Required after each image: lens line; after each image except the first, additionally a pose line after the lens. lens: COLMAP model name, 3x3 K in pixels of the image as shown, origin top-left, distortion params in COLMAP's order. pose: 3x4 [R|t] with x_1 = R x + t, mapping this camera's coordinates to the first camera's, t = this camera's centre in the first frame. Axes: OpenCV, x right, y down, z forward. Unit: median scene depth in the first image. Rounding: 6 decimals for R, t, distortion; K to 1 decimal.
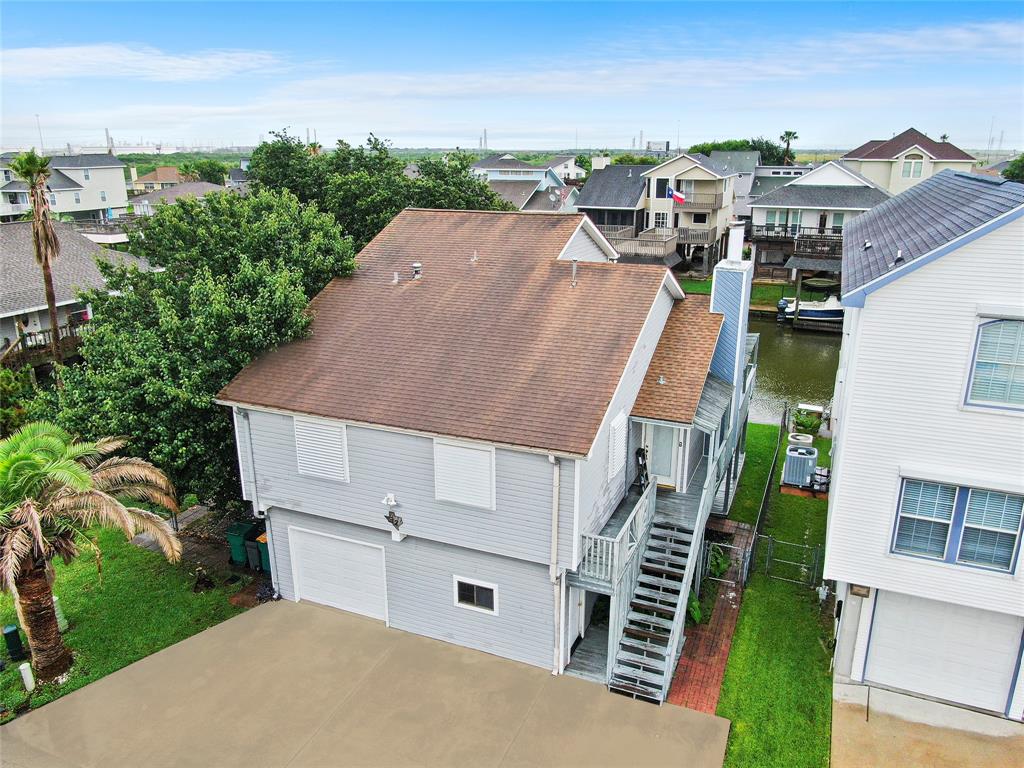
lens RADIAL K [[758.7, 0, 512.0], [0, 758.7, 384.0], [0, 0, 1]] dist [-0.021912, 0.001915]
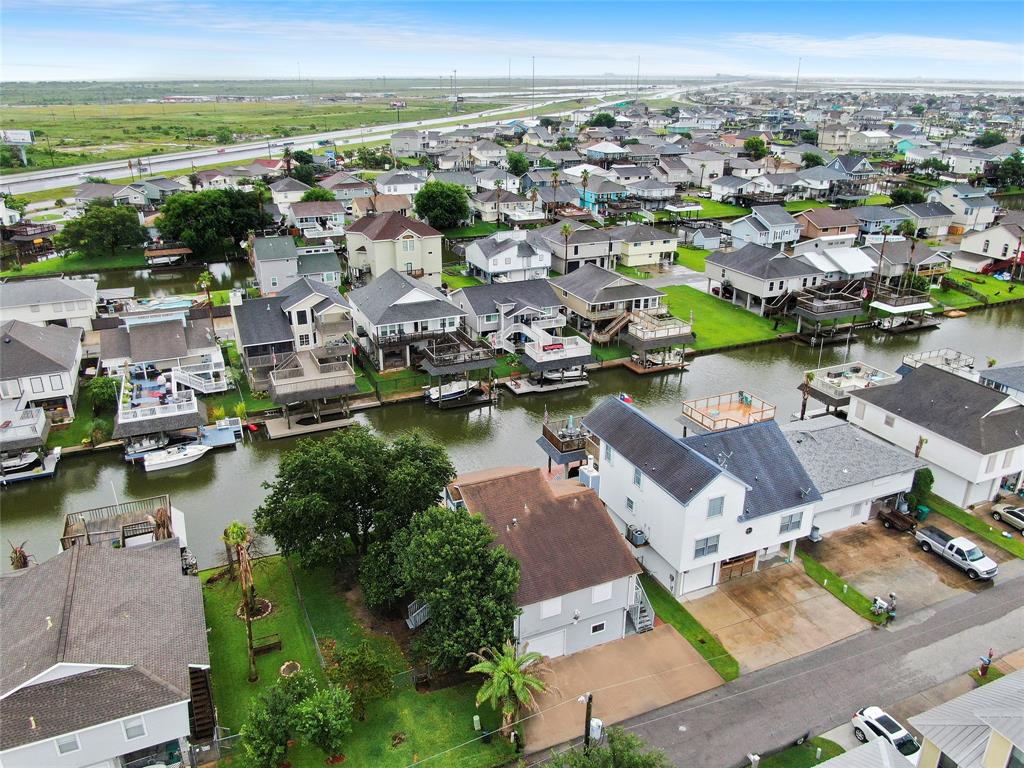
lens RADIAL K [[756.4, 0, 517.4], [0, 756.4, 388.9], [0, 0, 1]] dist [-0.022500, 0.006860]
pose [[0.683358, -0.276216, 0.675815, -1.916656], [0.218275, 0.960626, 0.171911, -1.140631], [-0.696690, 0.030037, 0.716743, -0.870592]]
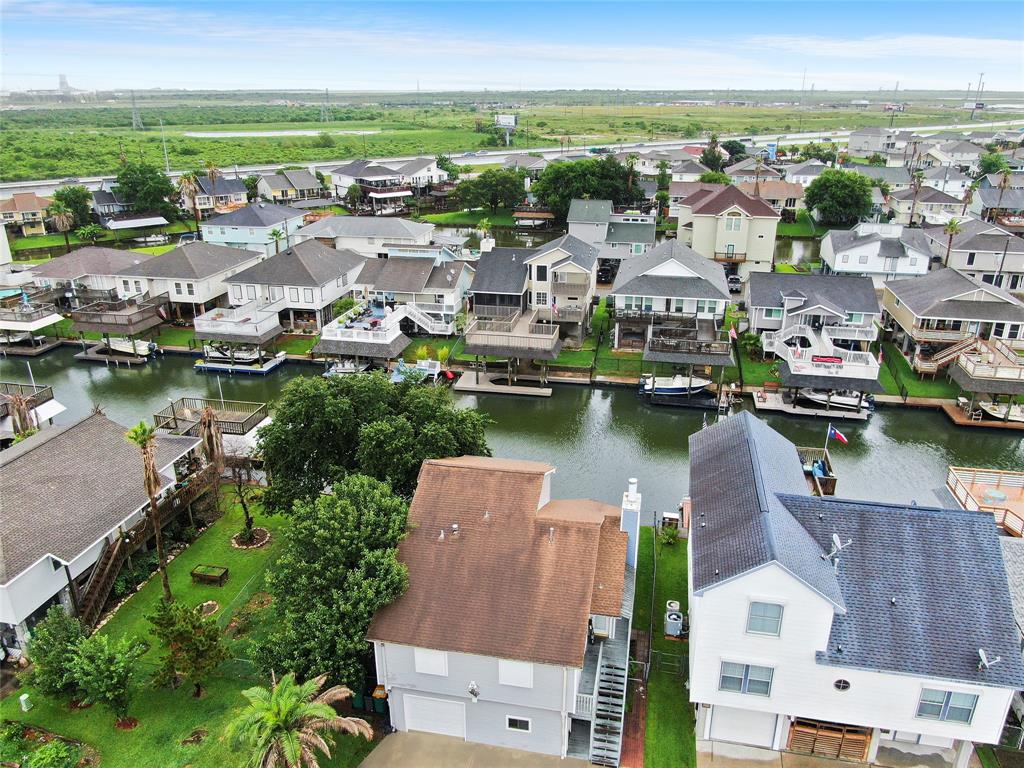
lens RADIAL K [[756.4, 0, 517.4], [0, 756.4, 388.9], [0, 0, 1]] dist [-0.022500, 0.006860]
pose [[0.979019, -0.075346, 0.189325, -0.337080], [0.061187, 0.994950, 0.079560, -0.694403], [-0.194364, -0.066306, 0.978686, -0.781850]]
